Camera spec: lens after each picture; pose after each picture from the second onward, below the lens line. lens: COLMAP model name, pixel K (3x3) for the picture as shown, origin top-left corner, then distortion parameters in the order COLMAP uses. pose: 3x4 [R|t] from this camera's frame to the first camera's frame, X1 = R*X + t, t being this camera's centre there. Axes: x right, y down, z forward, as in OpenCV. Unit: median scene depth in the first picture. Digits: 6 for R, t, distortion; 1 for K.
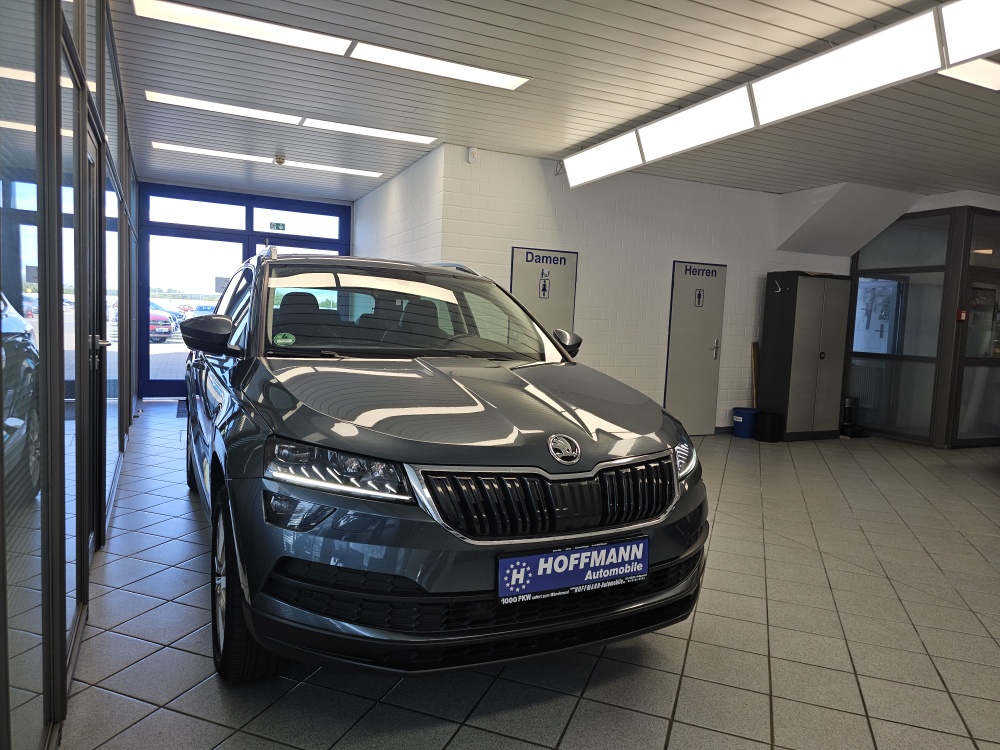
lens RADIAL K [[683.7, 0, 500.2], [0, 683.7, 376.0], [0, 0, 1]] dist [0.105672, -0.187576]
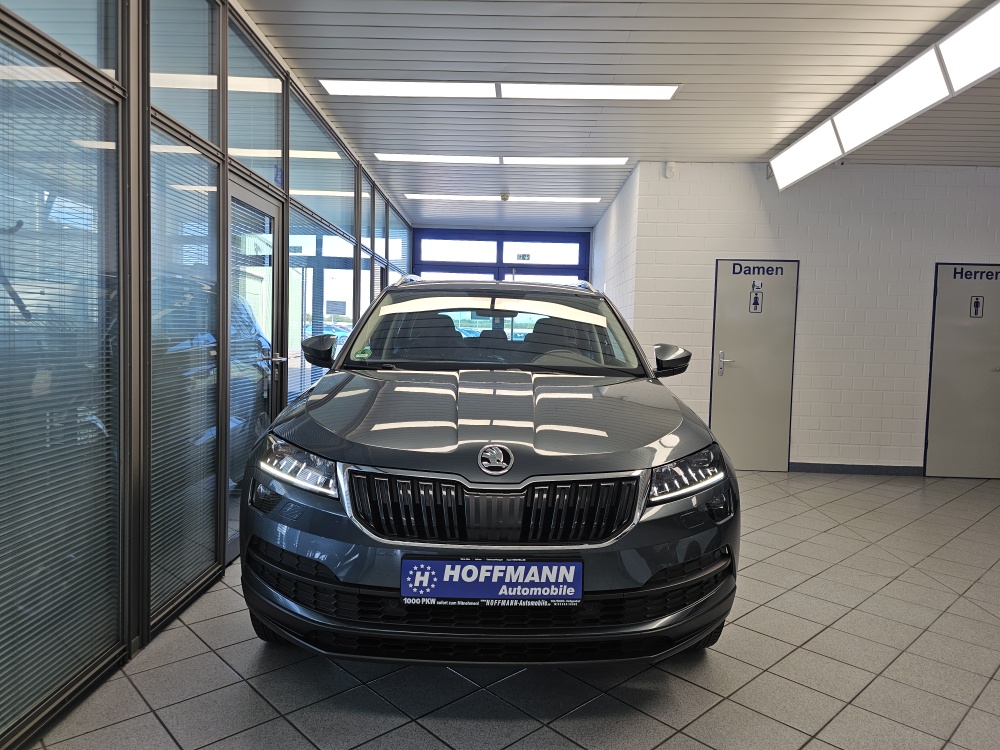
lens RADIAL K [[684.6, 0, 497.0], [0, 684.6, 366.8], [0, 0, 1]] dist [0.049362, -0.064664]
pose [[0.894398, 0.000583, -0.447271, 0.535945], [-0.022186, 0.998826, -0.043063, 0.015959], [0.446720, 0.048438, 0.893361, 0.111139]]
